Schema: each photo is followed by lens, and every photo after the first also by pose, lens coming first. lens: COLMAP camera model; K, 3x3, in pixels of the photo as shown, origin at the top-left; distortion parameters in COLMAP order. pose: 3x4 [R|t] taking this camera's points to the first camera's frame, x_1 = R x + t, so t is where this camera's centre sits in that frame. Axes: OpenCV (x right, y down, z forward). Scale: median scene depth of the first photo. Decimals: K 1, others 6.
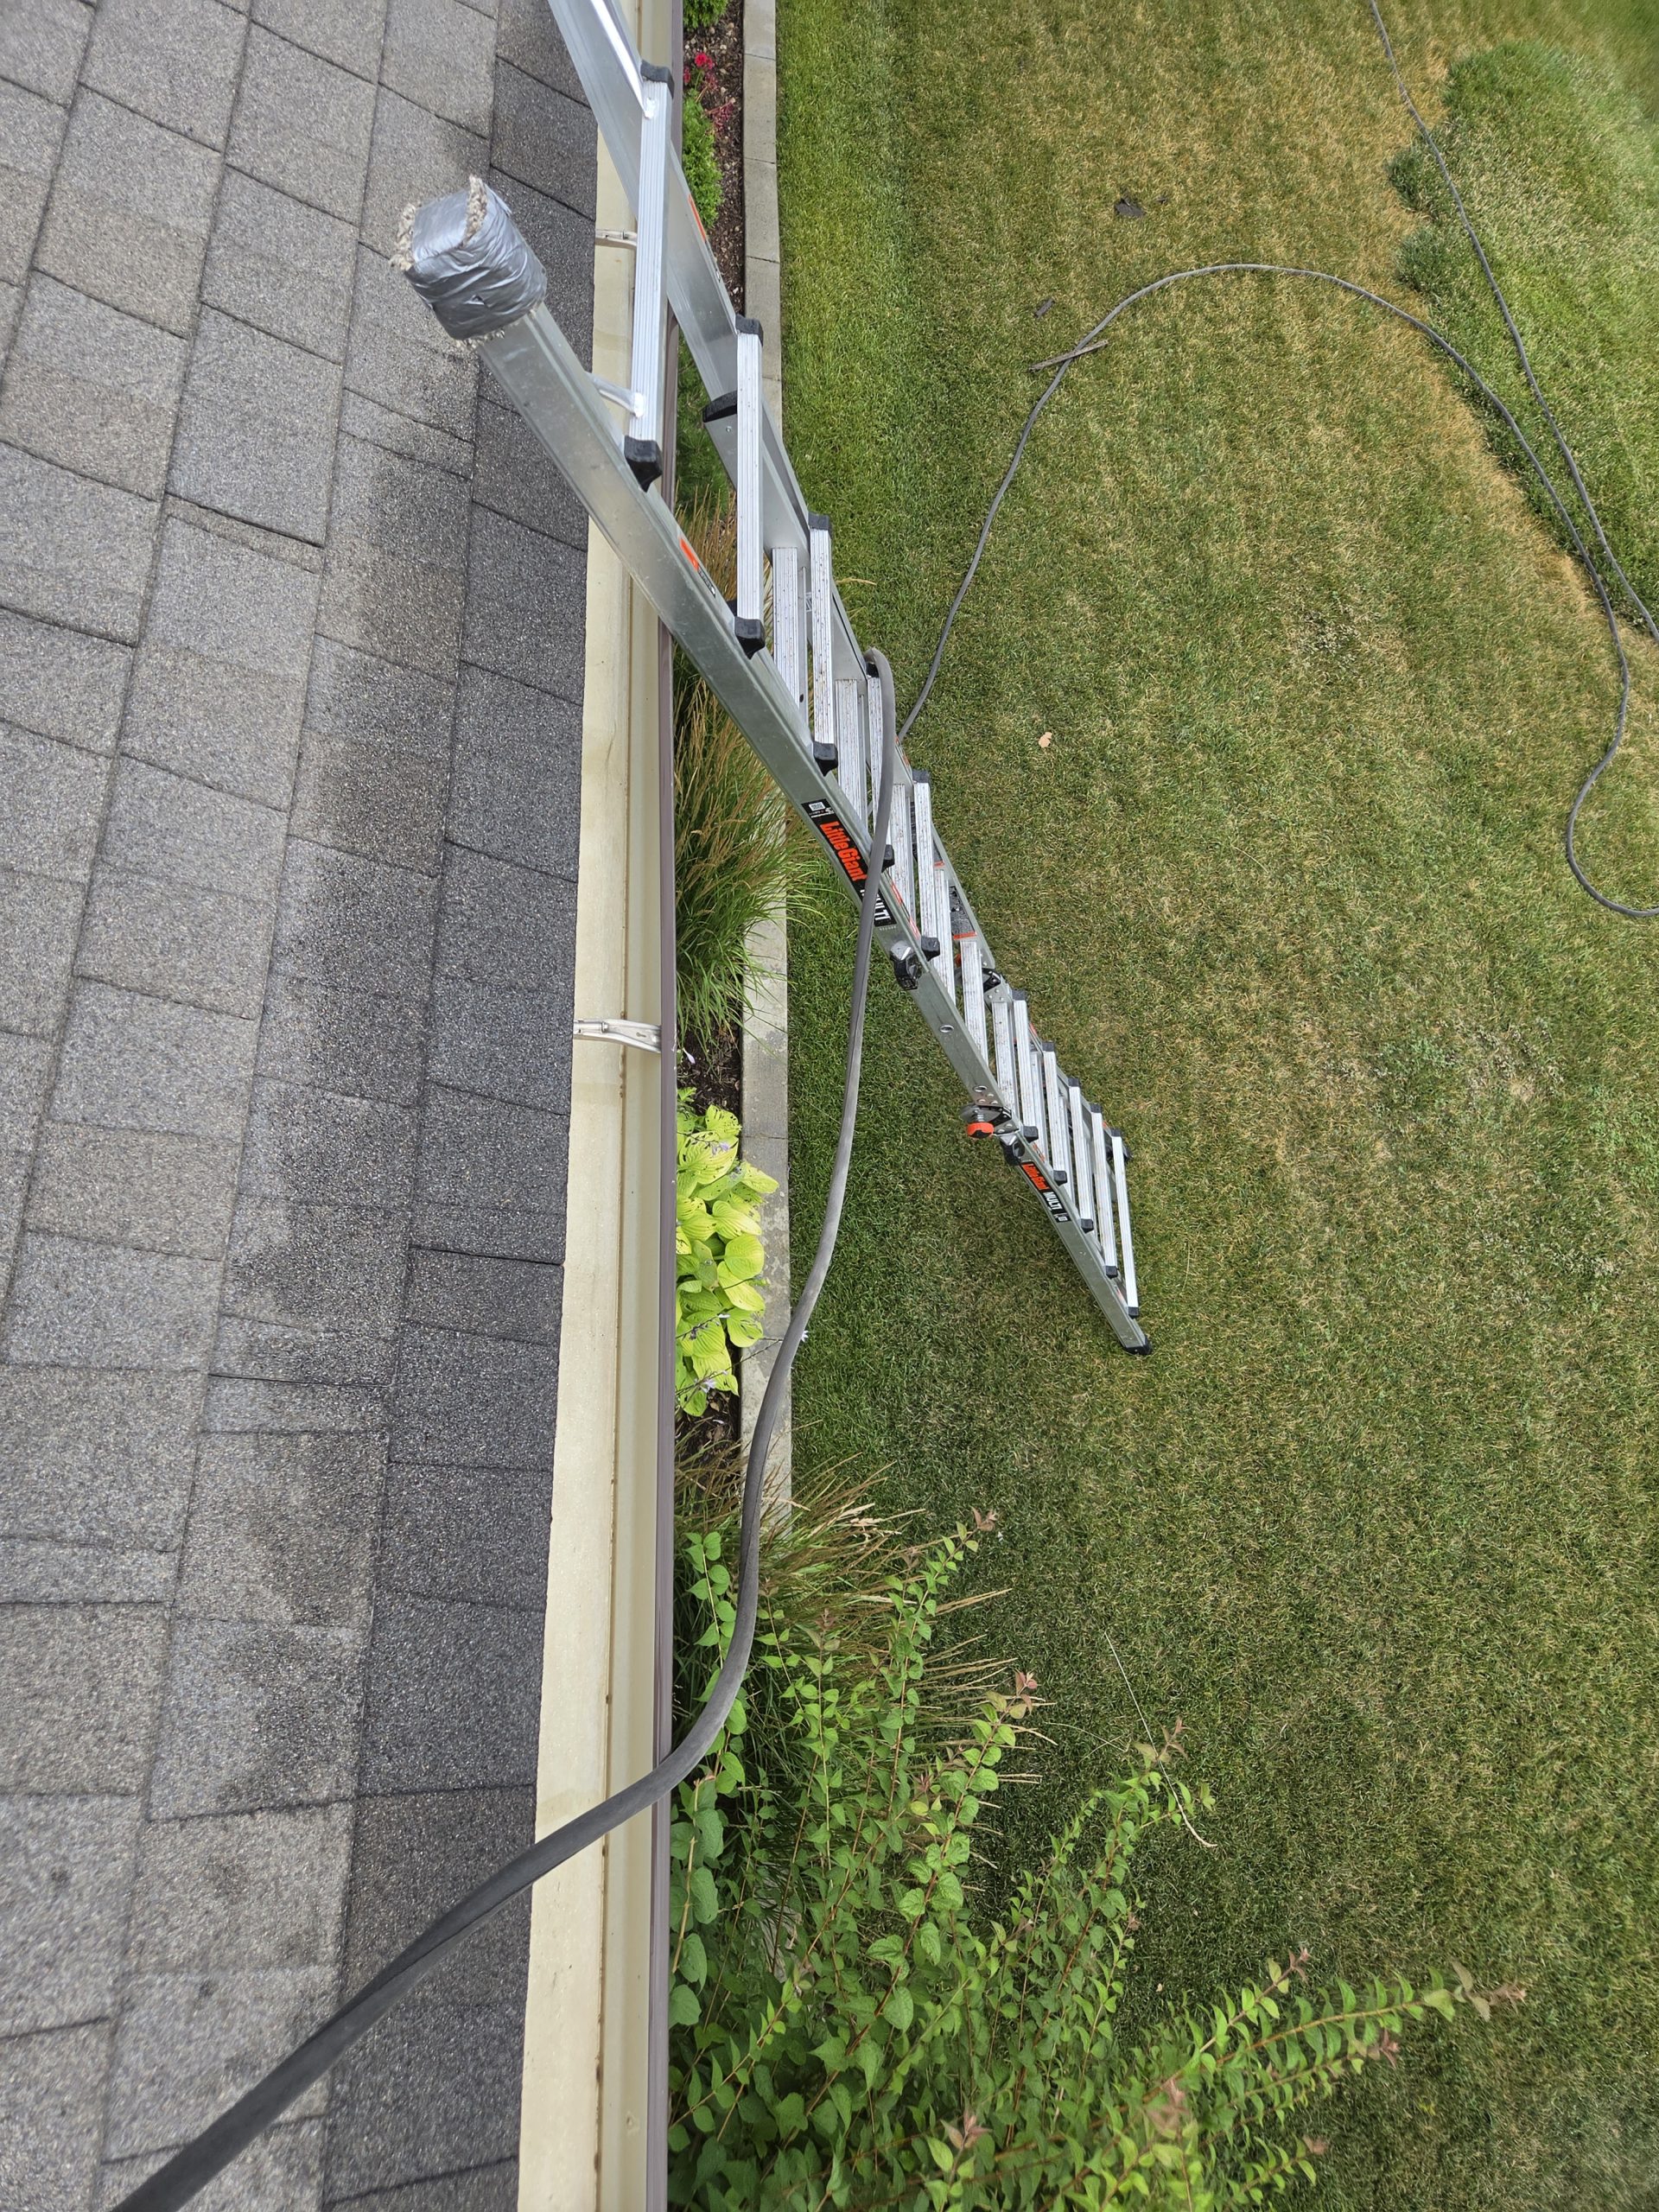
lens RADIAL K [[1496.1, 0, 764.9], [0, 1496.1, 1093.3], [0, 0, 1]] dist [0.075835, -0.063474]
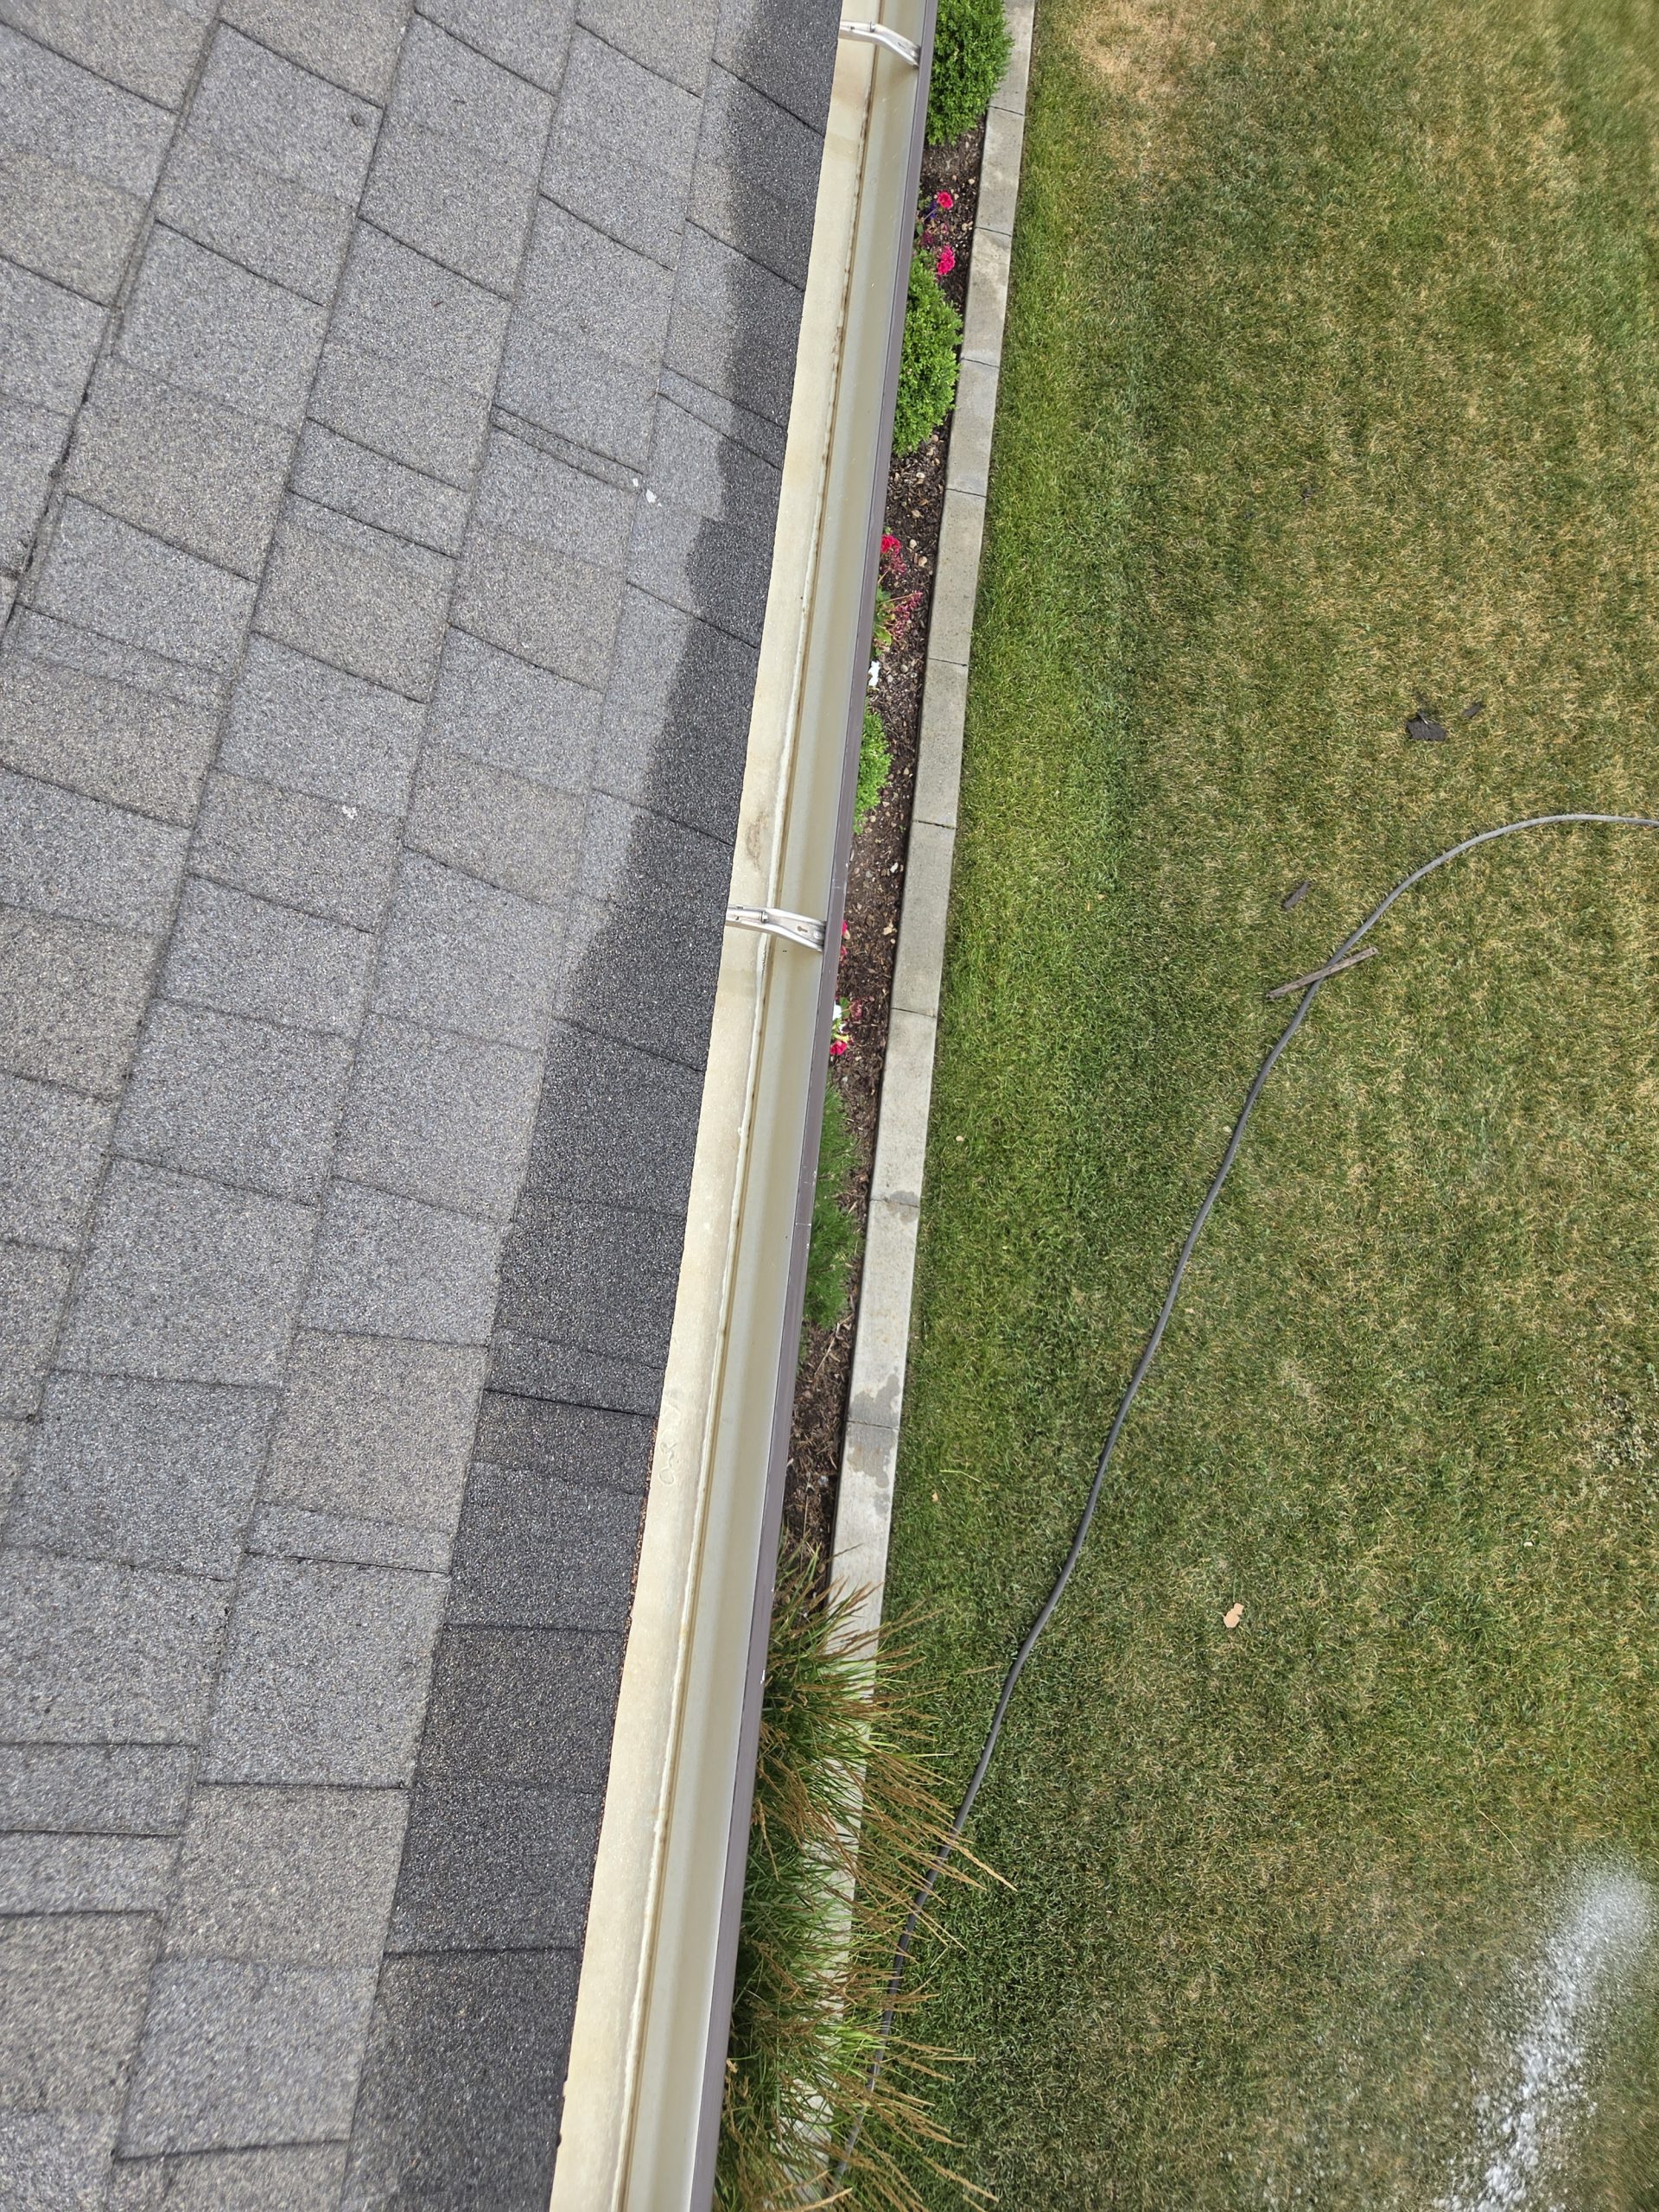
lens RADIAL K [[1496.1, 0, 784.5], [0, 1496.1, 1103.1], [0, 0, 1]] dist [0.075835, -0.063474]
pose [[0.991592, 0.105172, -0.075397, -0.004235], [-0.099269, 0.991985, 0.078178, -0.439131], [0.083014, -0.070036, 0.994084, 0.209906]]
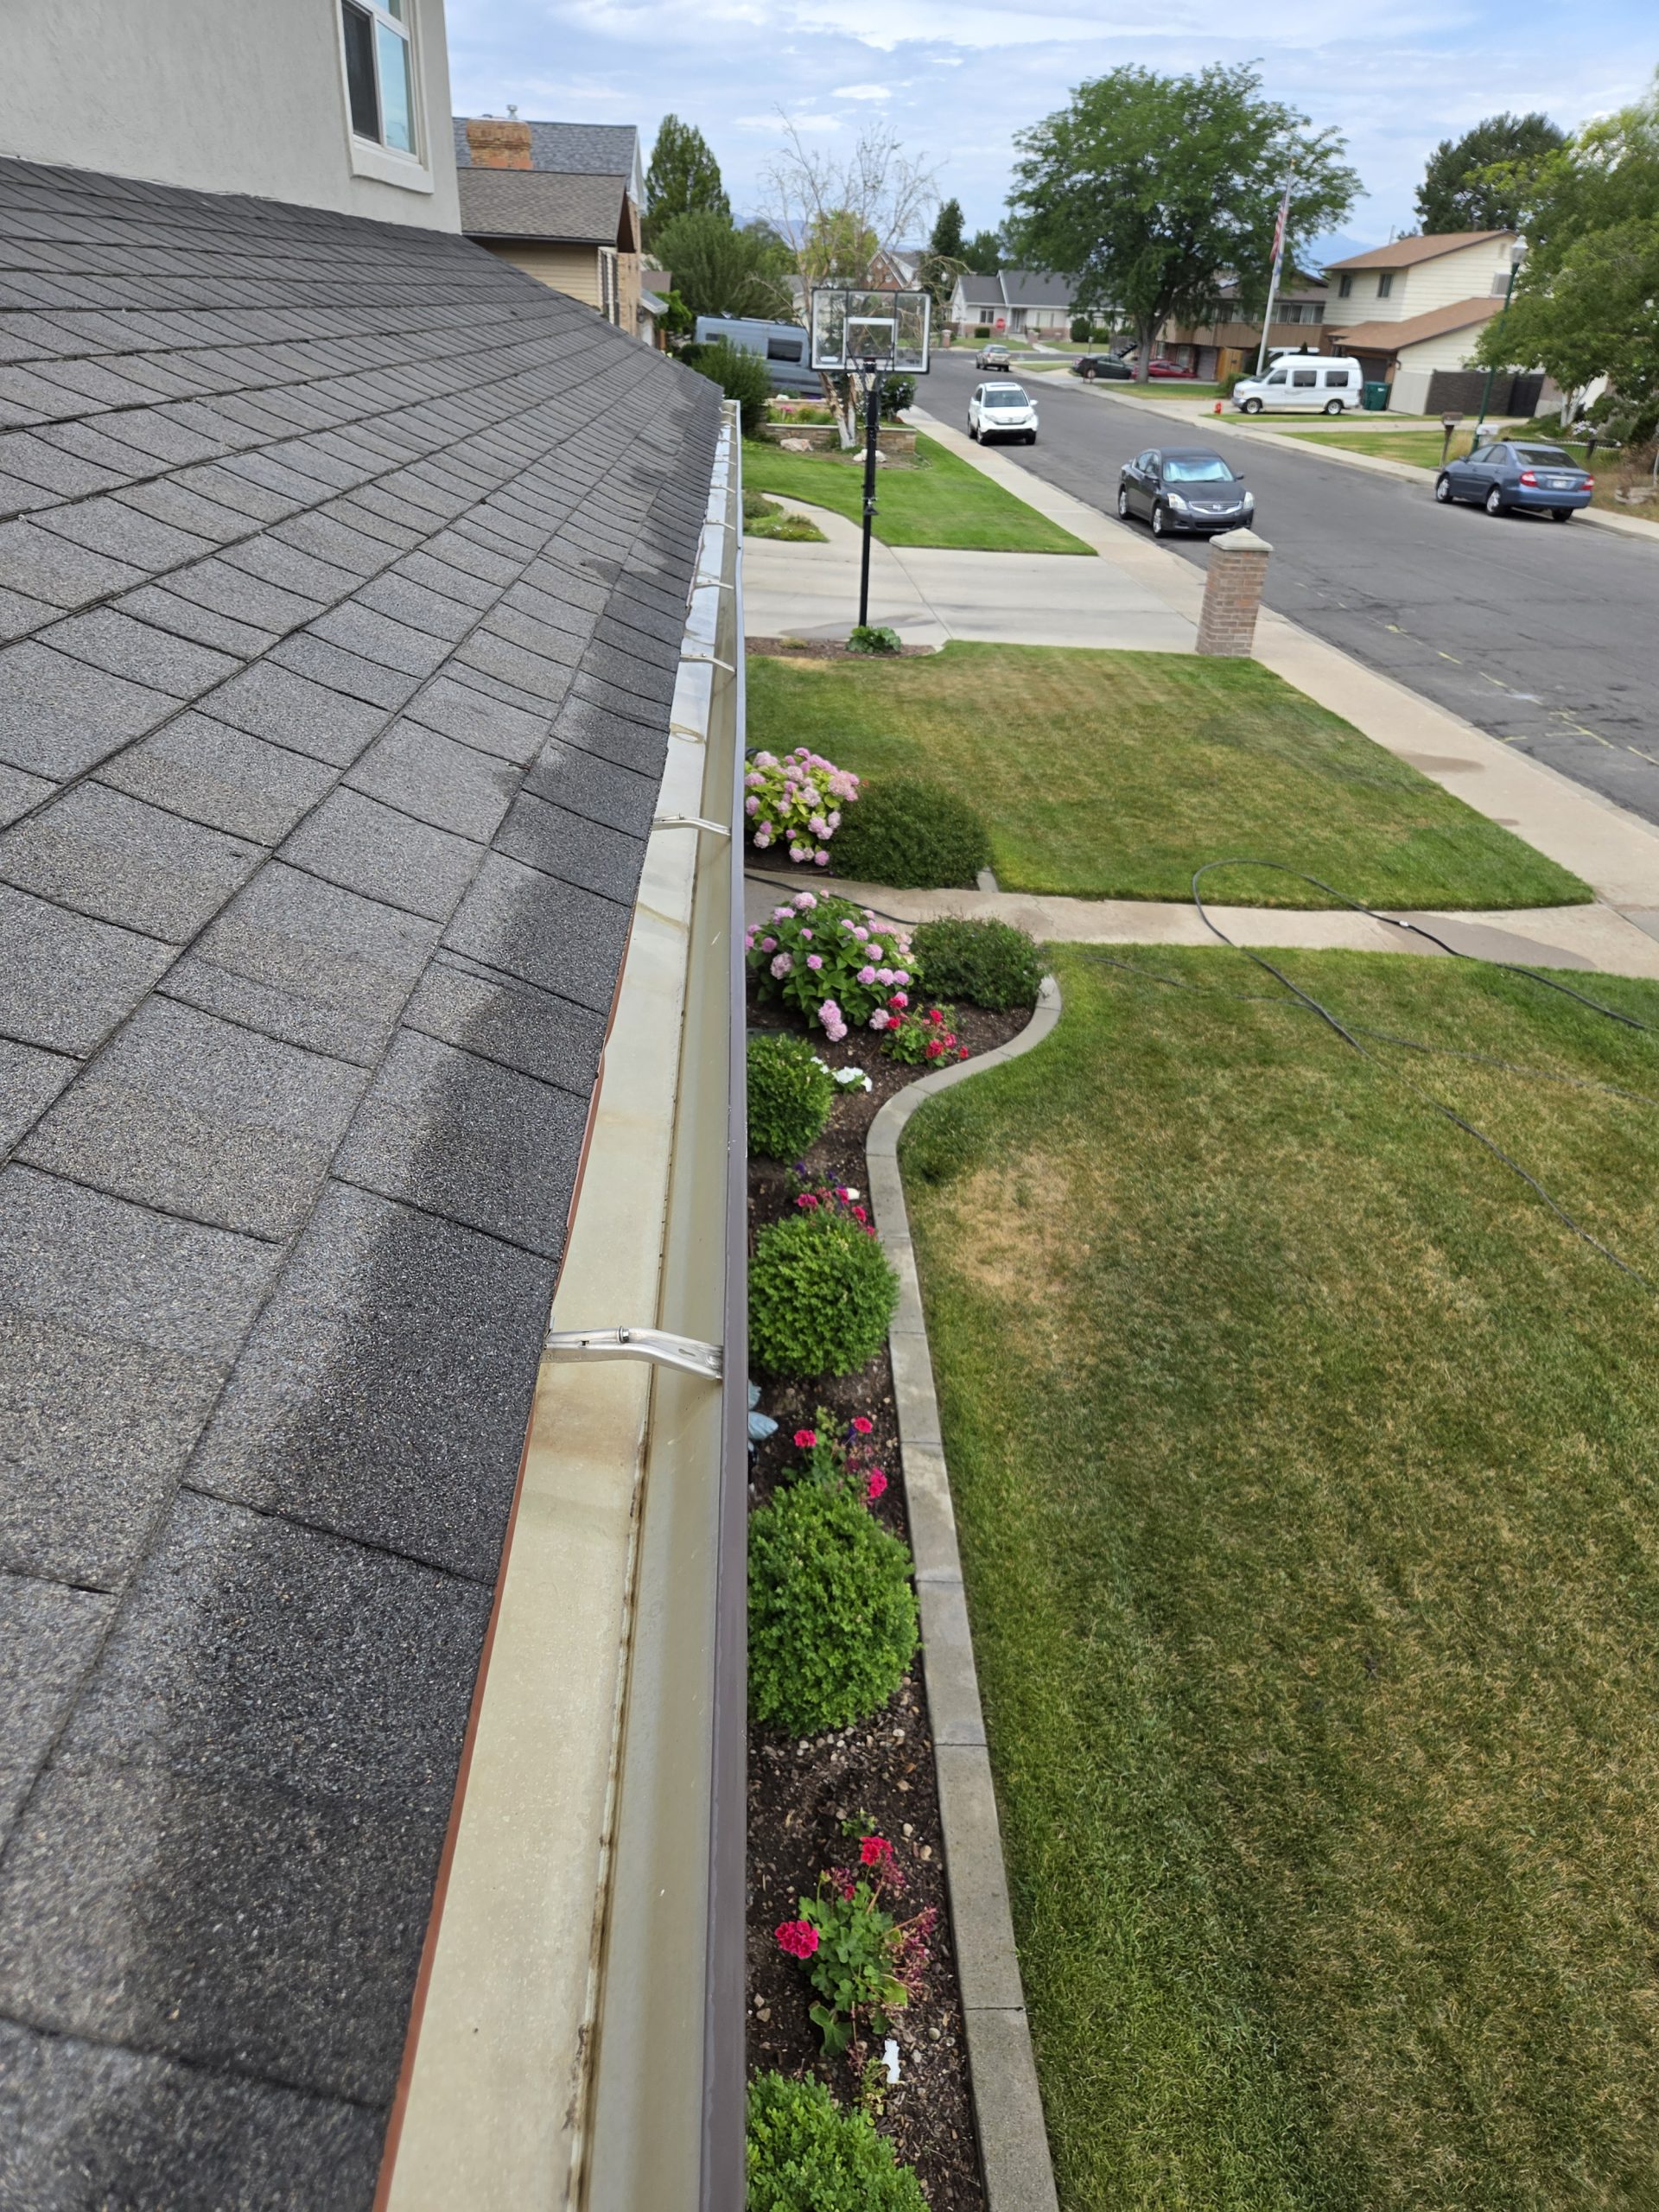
lens RADIAL K [[1496.1, 0, 829.9], [0, 1496.1, 1091.4], [0, 0, 1]] dist [0.075835, -0.063474]
pose [[0.991453, -0.126478, -0.032008, -0.002640], [0.080714, 0.787383, -0.611157, -0.542309], [0.102501, 0.603349, 0.790862, 0.375880]]
